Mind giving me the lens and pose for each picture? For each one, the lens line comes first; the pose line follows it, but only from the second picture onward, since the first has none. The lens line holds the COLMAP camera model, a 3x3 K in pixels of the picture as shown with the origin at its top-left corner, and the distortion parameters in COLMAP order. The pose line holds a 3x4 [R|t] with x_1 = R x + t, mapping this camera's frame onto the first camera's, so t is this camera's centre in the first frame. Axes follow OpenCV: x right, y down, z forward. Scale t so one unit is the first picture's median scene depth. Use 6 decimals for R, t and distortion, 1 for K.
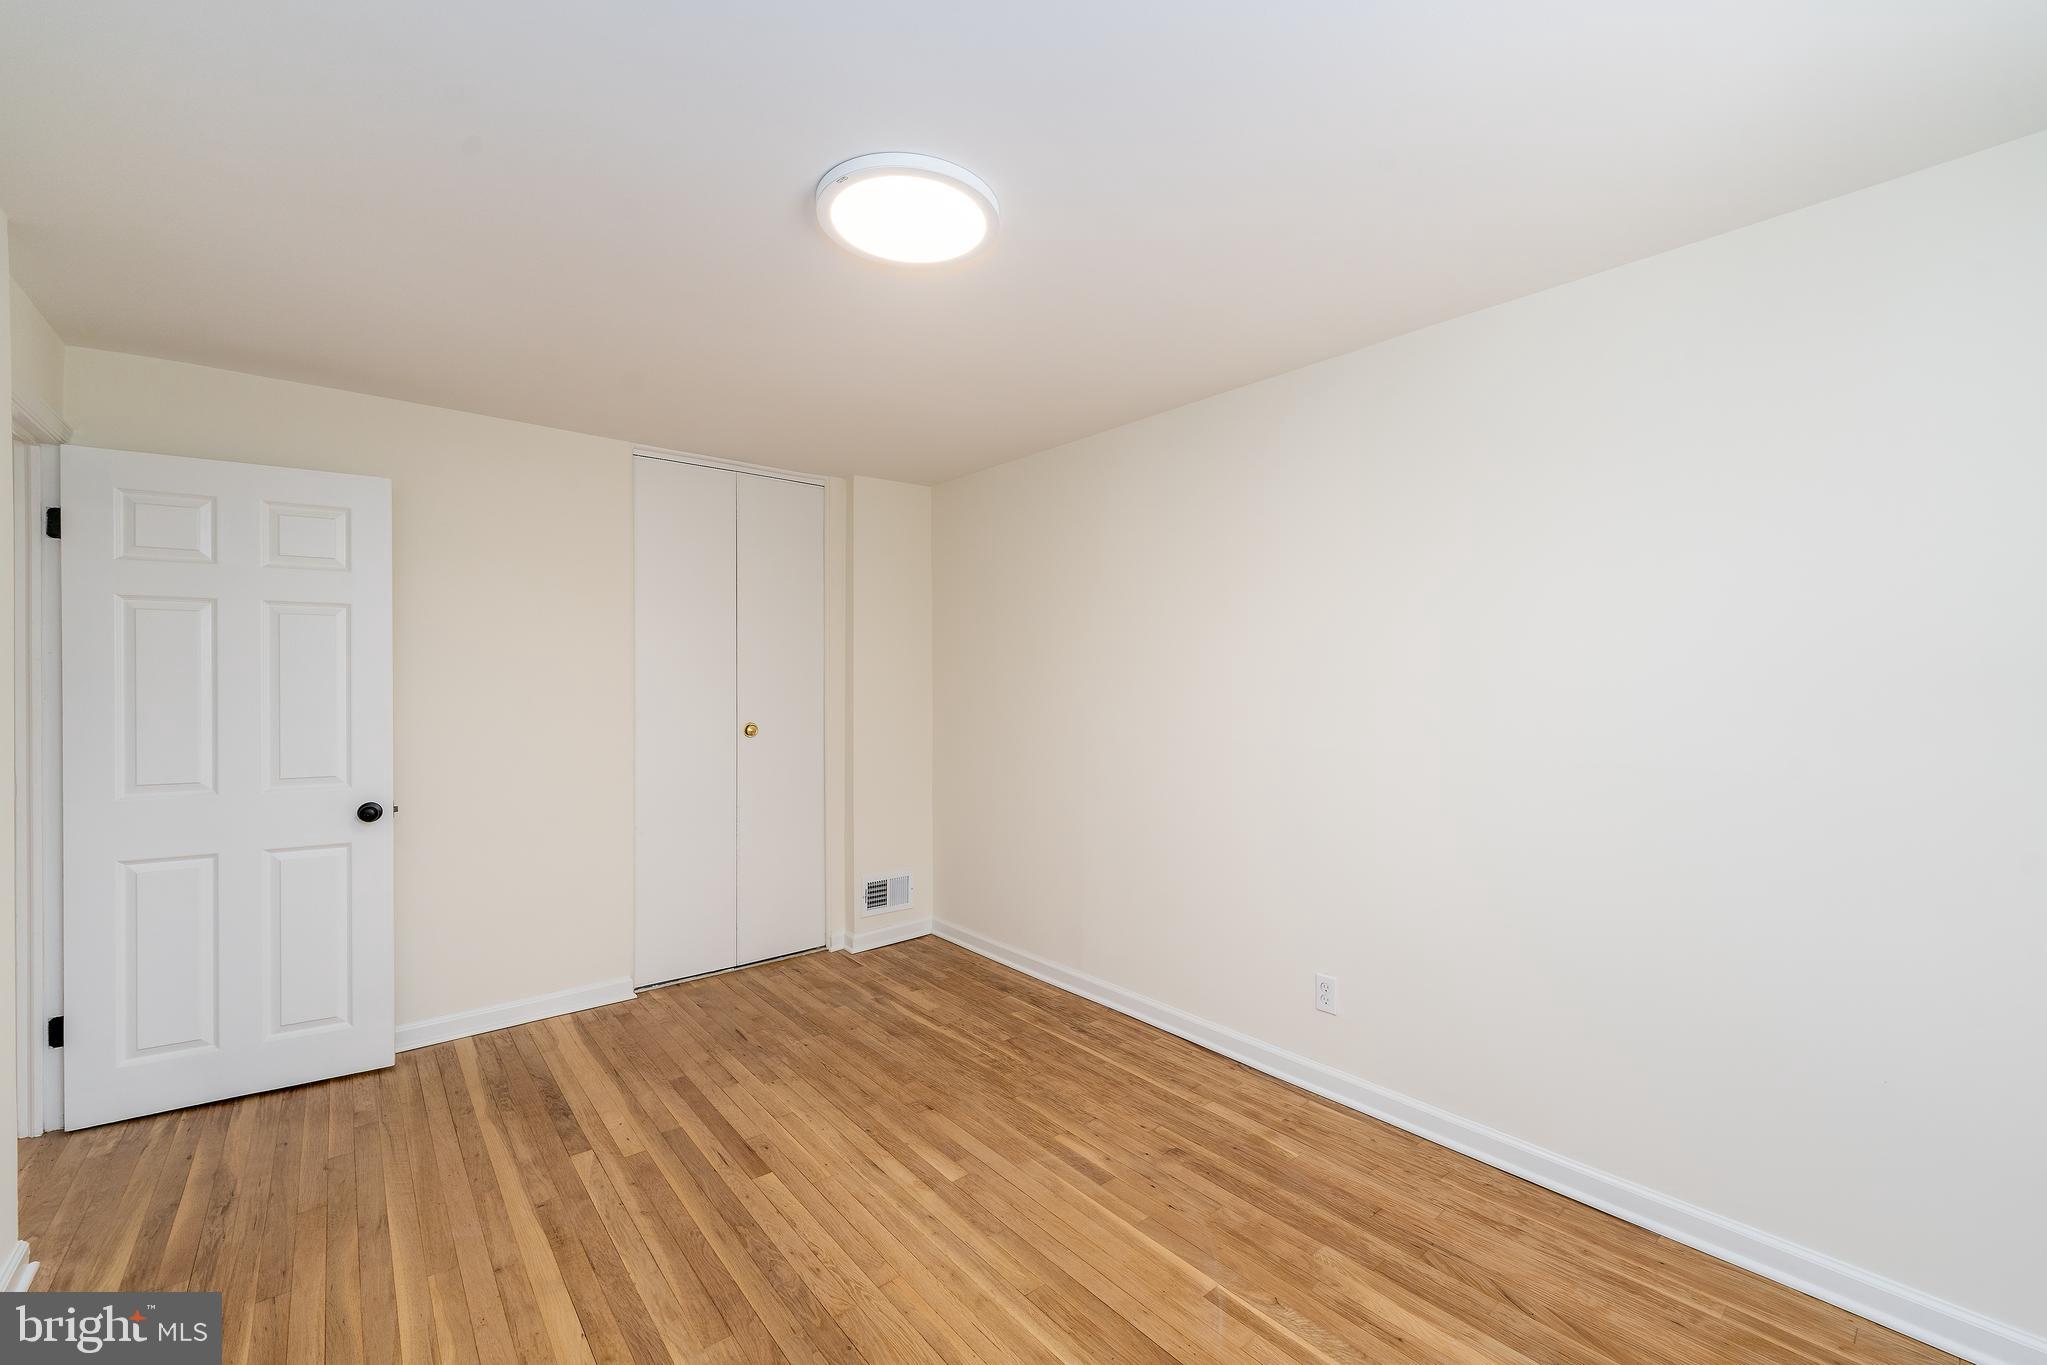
lens RADIAL K [[843.5, 0, 1023.4], [0, 843.5, 684.1], [0, 0, 1]] dist [0.002719, -0.000191]
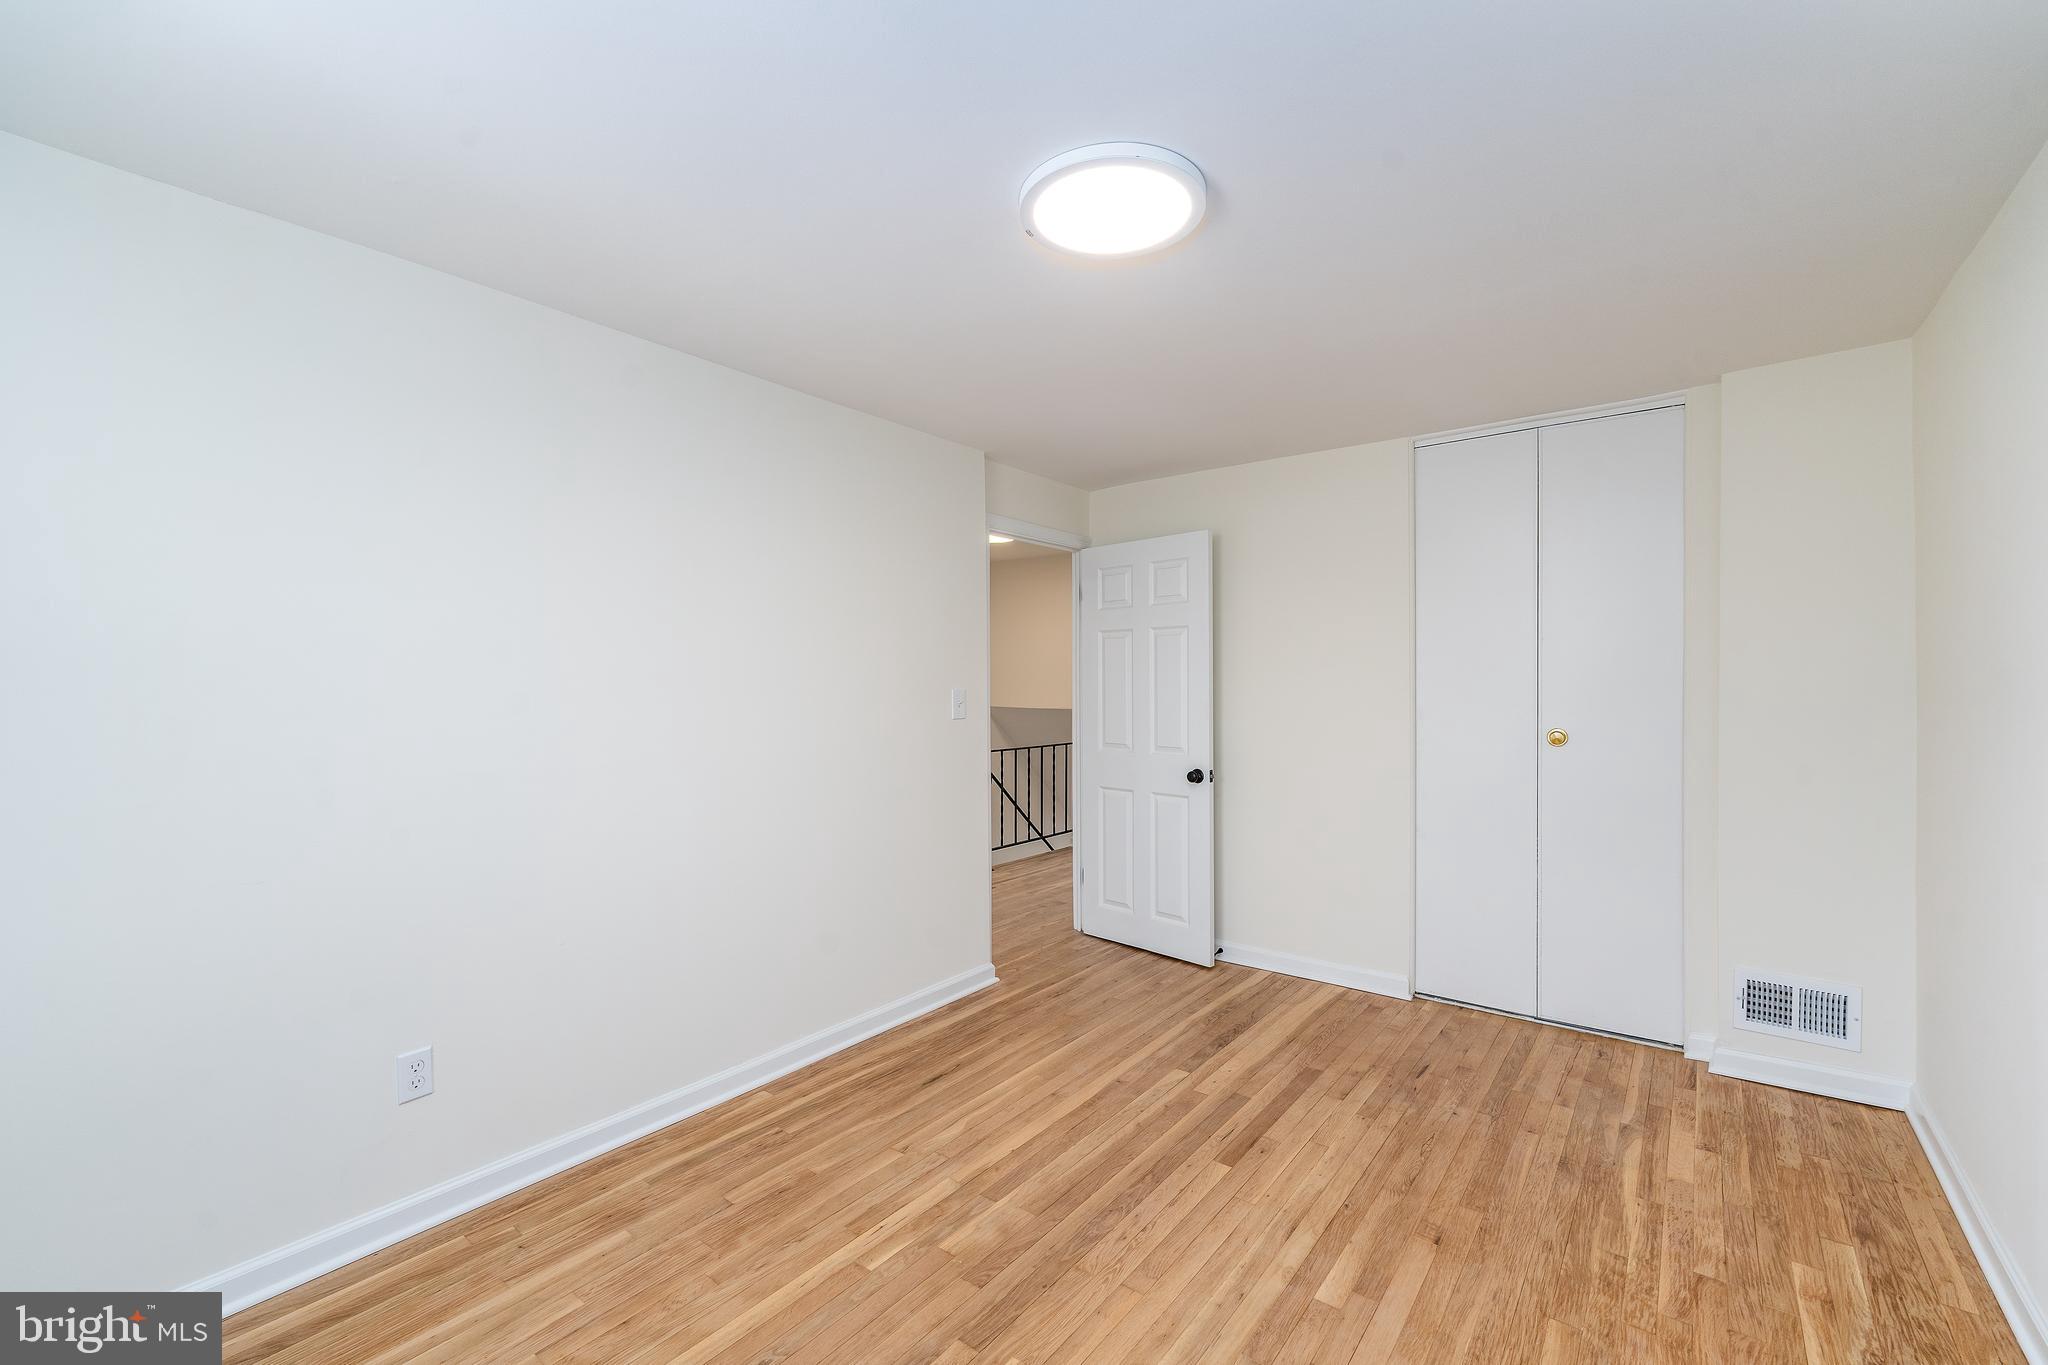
lens RADIAL K [[843.9, 0, 1023.1], [0, 843.9, 684.5], [0, 0, 1]] dist [0.002719, -0.000191]
pose [[0.208202, 0.002700, -0.978082, 0.520558], [0.002678, 0.999991, 0.003330, -0.002470], [0.978082, -0.003312, 0.208193, 0.448408]]
